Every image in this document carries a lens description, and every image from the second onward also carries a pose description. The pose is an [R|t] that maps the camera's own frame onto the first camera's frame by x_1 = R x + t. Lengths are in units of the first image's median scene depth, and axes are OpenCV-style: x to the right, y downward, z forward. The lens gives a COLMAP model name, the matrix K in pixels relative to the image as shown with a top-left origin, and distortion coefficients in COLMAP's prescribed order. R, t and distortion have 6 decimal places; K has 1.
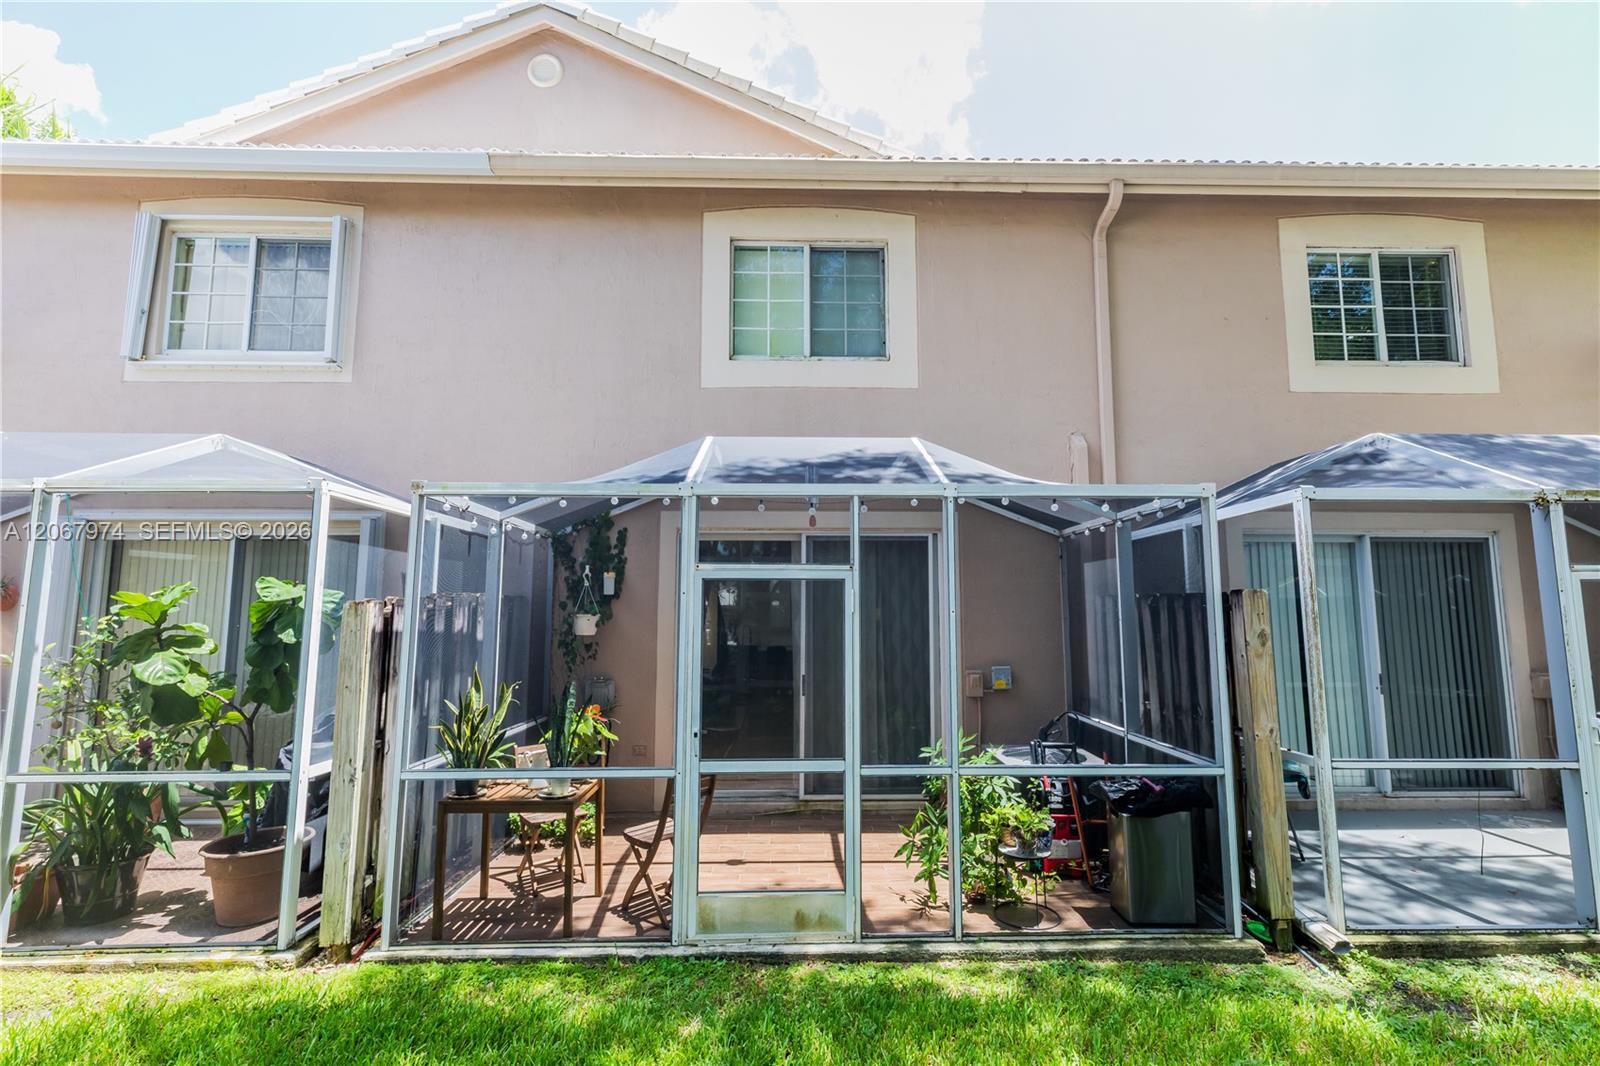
lens RADIAL K [[709.7, 0, 804.3], [0, 709.7, 539.0], [0, 0, 1]] dist [0.002206, 0.000537]
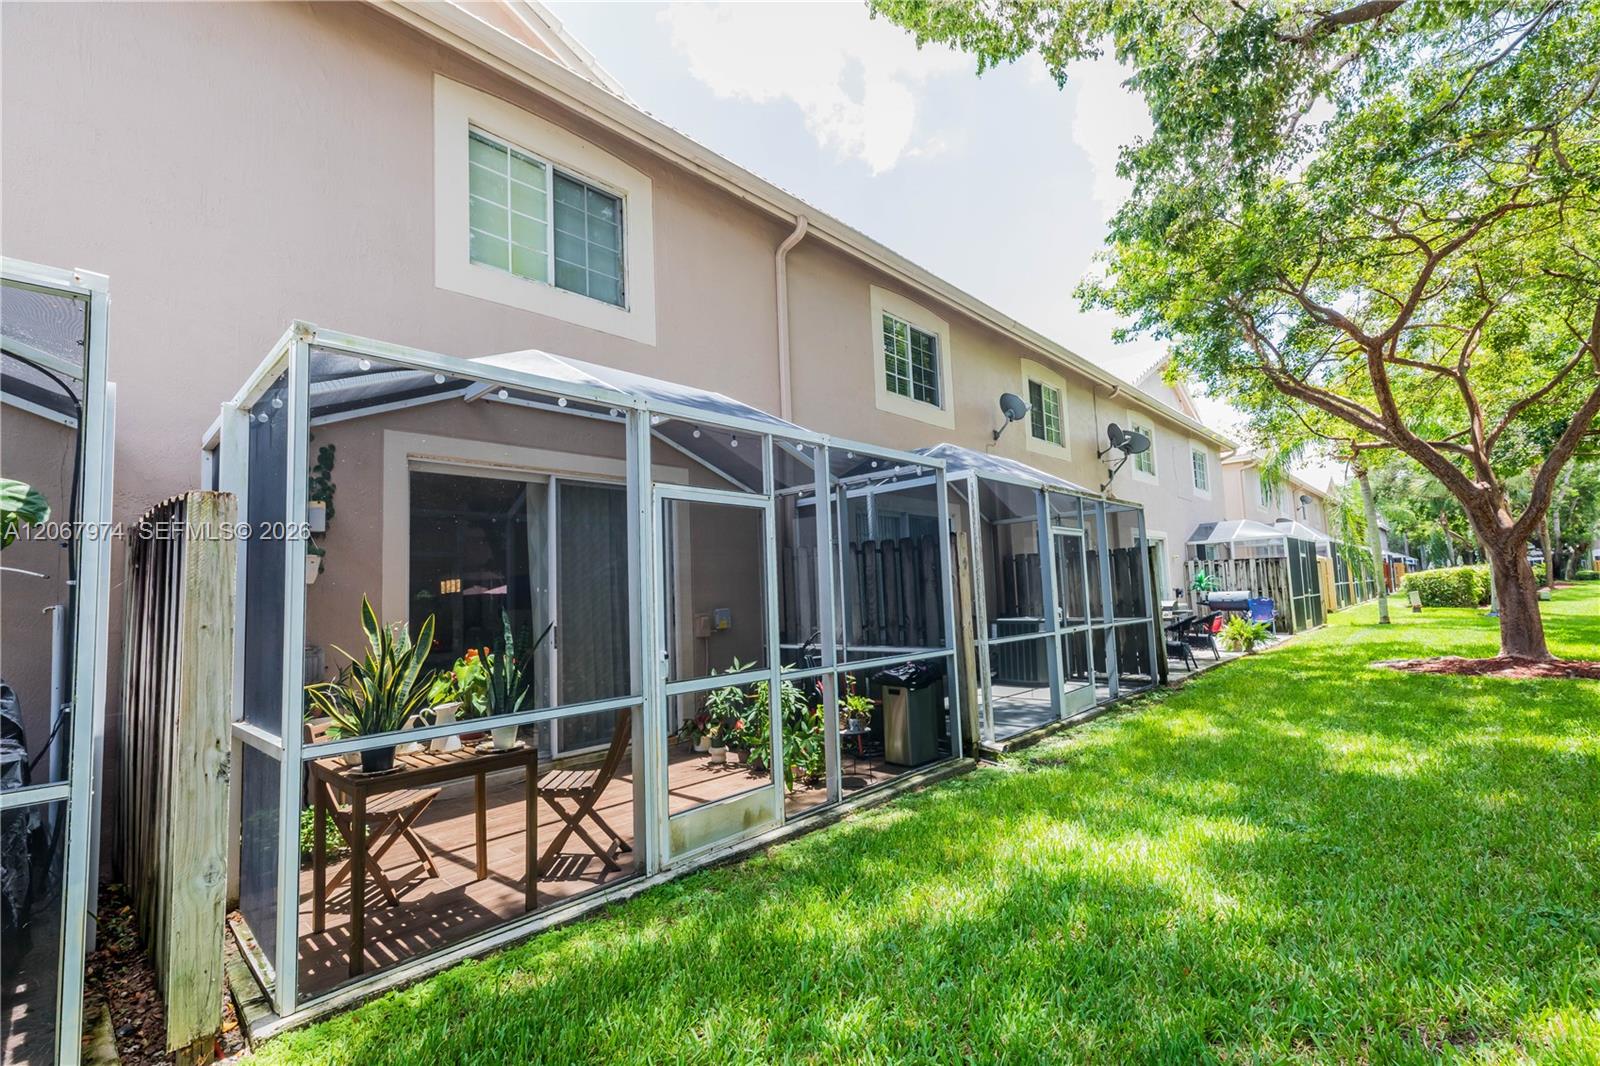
lens RADIAL K [[709.7, 0, 804.3], [0, 709.7, 539.0], [0, 0, 1]] dist [0.002206, 0.000537]
pose [[0.698335, 0.030985, 0.715100, -0.630664], [-0.037231, 0.999283, -0.006941, 0.101177], [-0.714802, -0.021777, 0.698988, 0.167457]]
